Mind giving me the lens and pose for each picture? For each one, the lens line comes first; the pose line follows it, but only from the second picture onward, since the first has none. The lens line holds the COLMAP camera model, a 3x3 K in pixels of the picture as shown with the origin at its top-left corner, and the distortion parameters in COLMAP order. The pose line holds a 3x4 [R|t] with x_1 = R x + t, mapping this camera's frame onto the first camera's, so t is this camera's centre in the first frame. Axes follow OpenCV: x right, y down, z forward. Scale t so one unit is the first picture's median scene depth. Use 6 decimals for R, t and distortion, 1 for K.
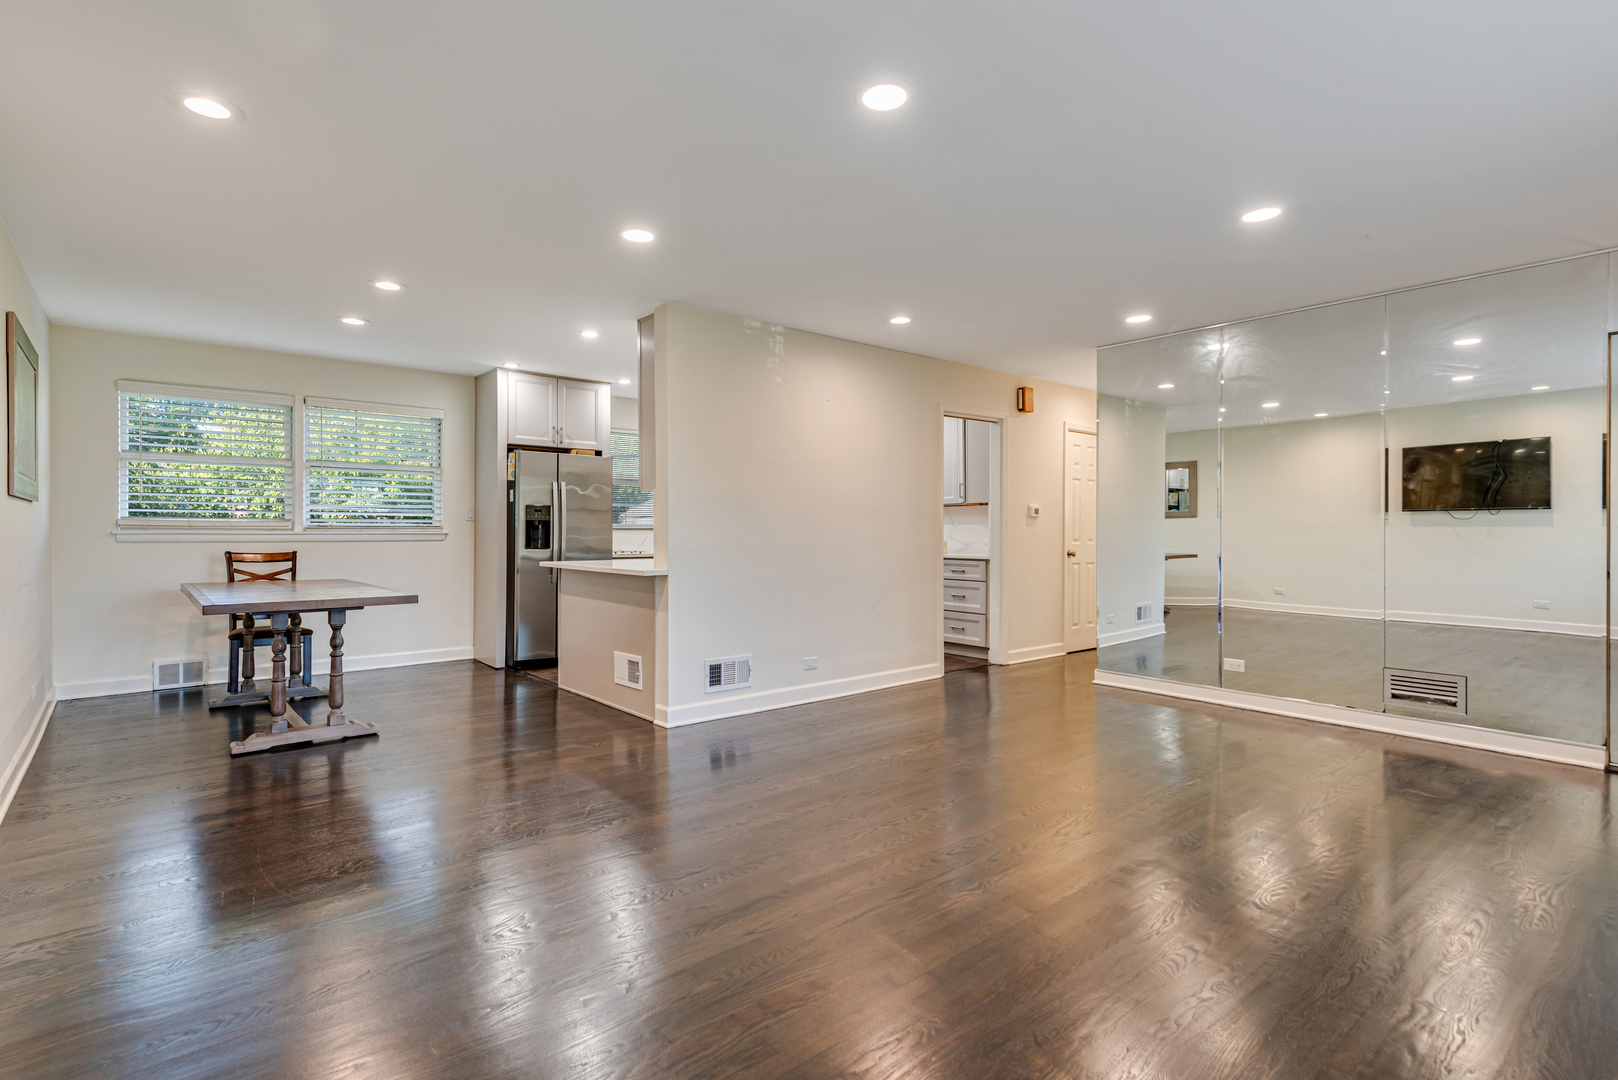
lens RADIAL K [[755.1, 0, 759.6], [0, 755.1, 539.3], [0, 0, 1]] dist [0.014862, -0.002288]
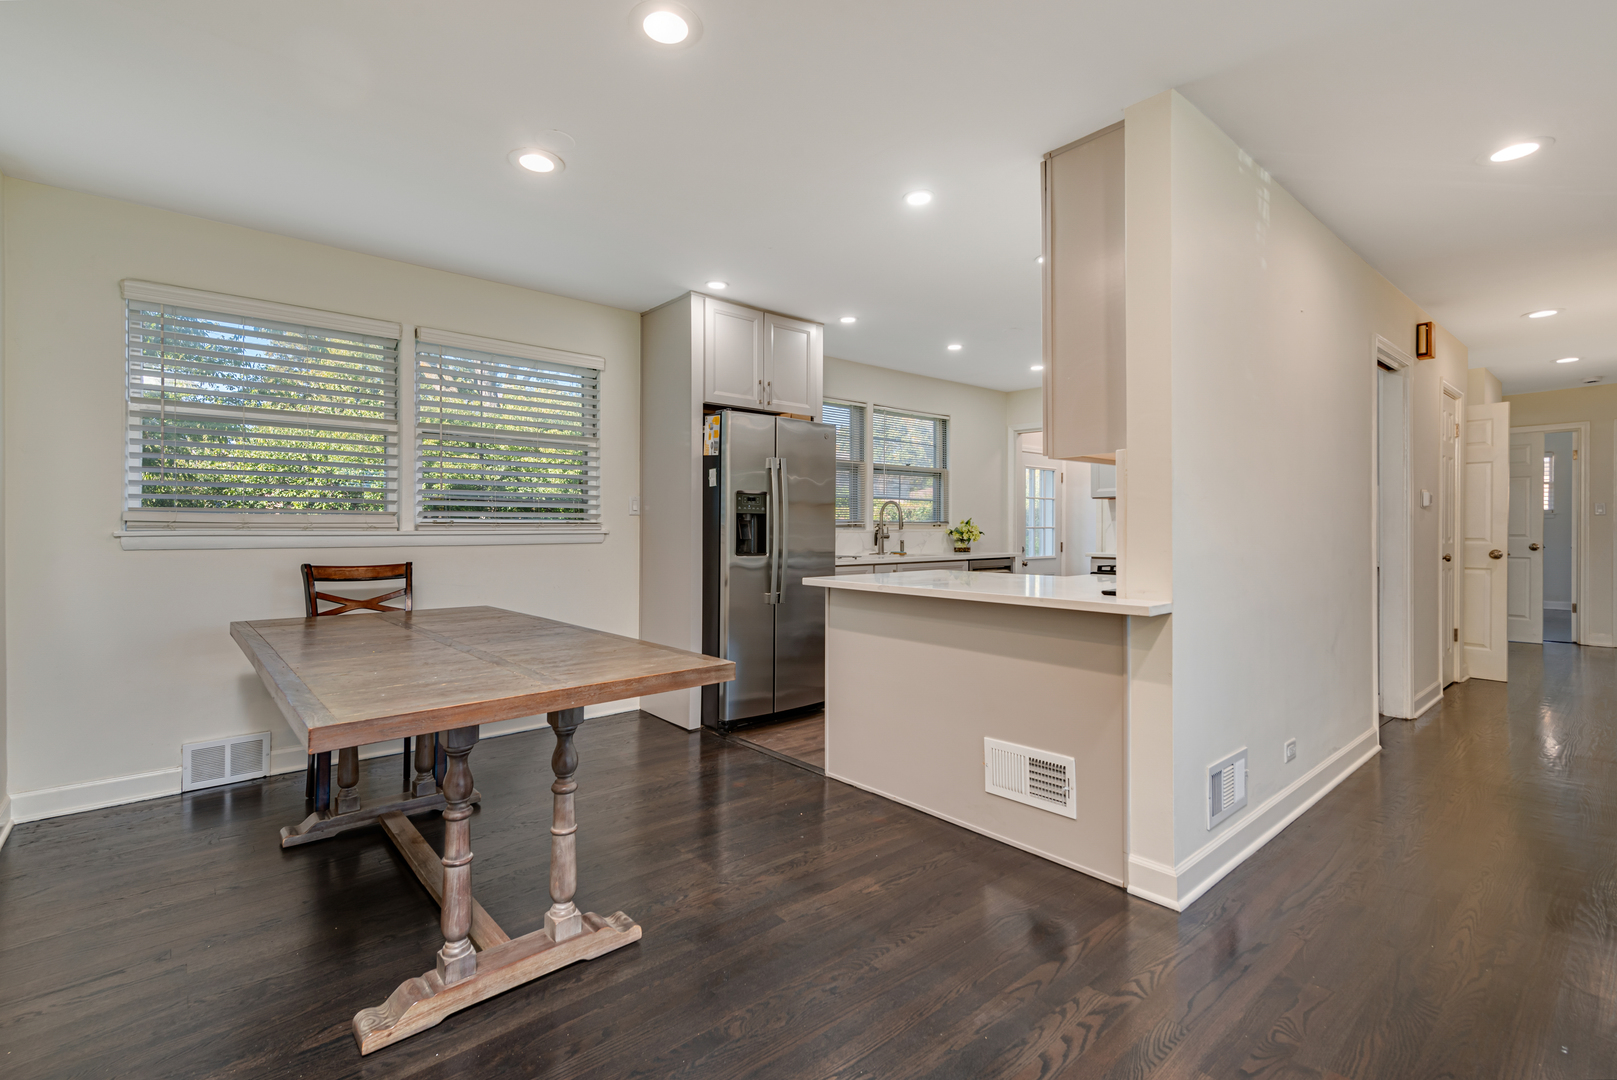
lens RADIAL K [[754.6, 0, 808.1], [0, 754.6, 529.2], [0, 0, 1]] dist [0.014862, -0.002288]
pose [[0.999944, -0.003582, 0.009957, -0.253261], [0.003692, 0.999932, -0.011095, -0.003084], [-0.009916, 0.011131, 0.999889, 0.323168]]
